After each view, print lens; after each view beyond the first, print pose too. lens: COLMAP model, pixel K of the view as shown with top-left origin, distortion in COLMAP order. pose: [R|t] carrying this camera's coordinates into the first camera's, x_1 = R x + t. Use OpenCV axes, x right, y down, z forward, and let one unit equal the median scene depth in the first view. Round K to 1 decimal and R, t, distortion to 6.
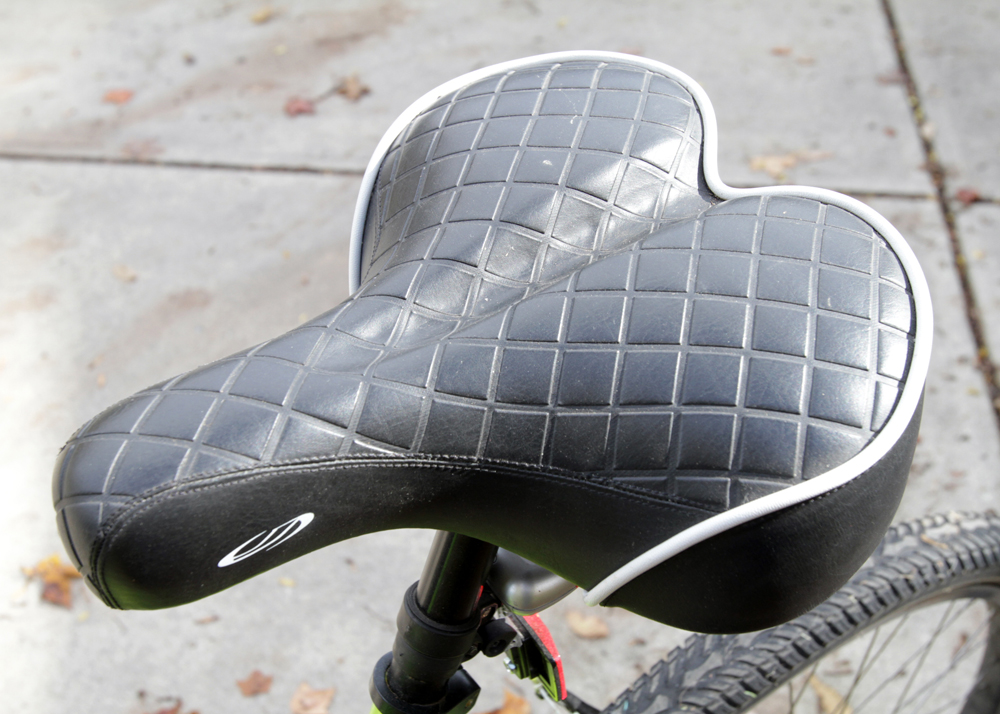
lens RADIAL K [[1299.2, 0, 501.4], [0, 1299.2, 355.7], [0, 0, 1]] dist [-0.002166, 0.000000]
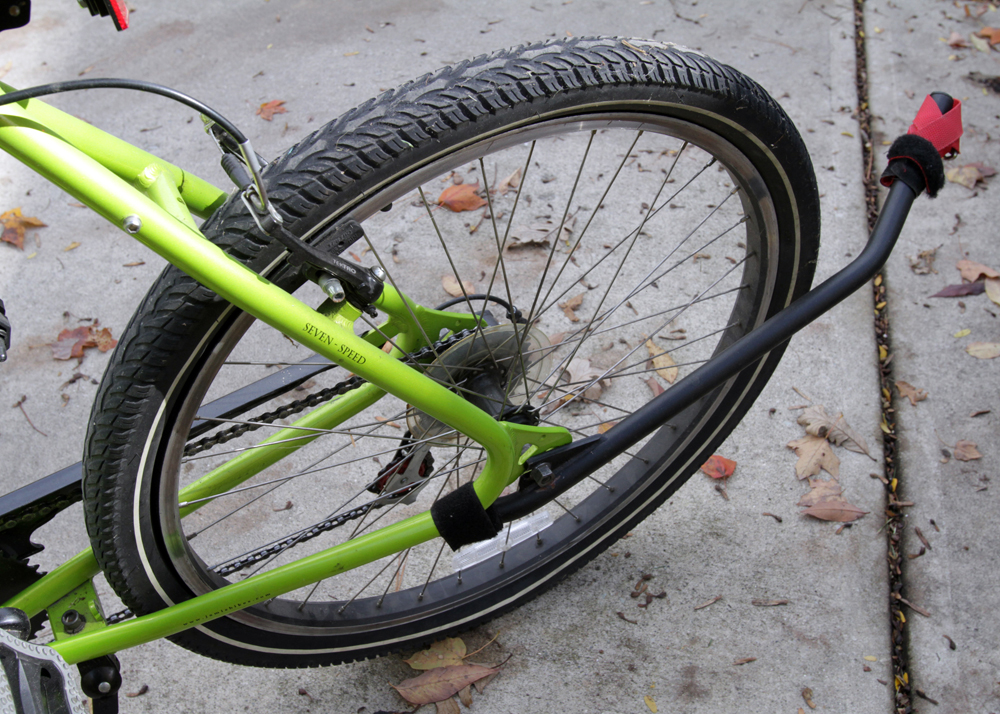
lens RADIAL K [[1085.0, 0, 498.9], [0, 1085.0, 358.4], [0, 0, 1]] dist [-0.064253, 0.000000]
pose [[0.996696, 0.074092, -0.033263, 0.292205], [-0.068919, 0.988273, 0.136258, 0.294911], [0.042969, -0.133515, 0.990115, 0.135621]]
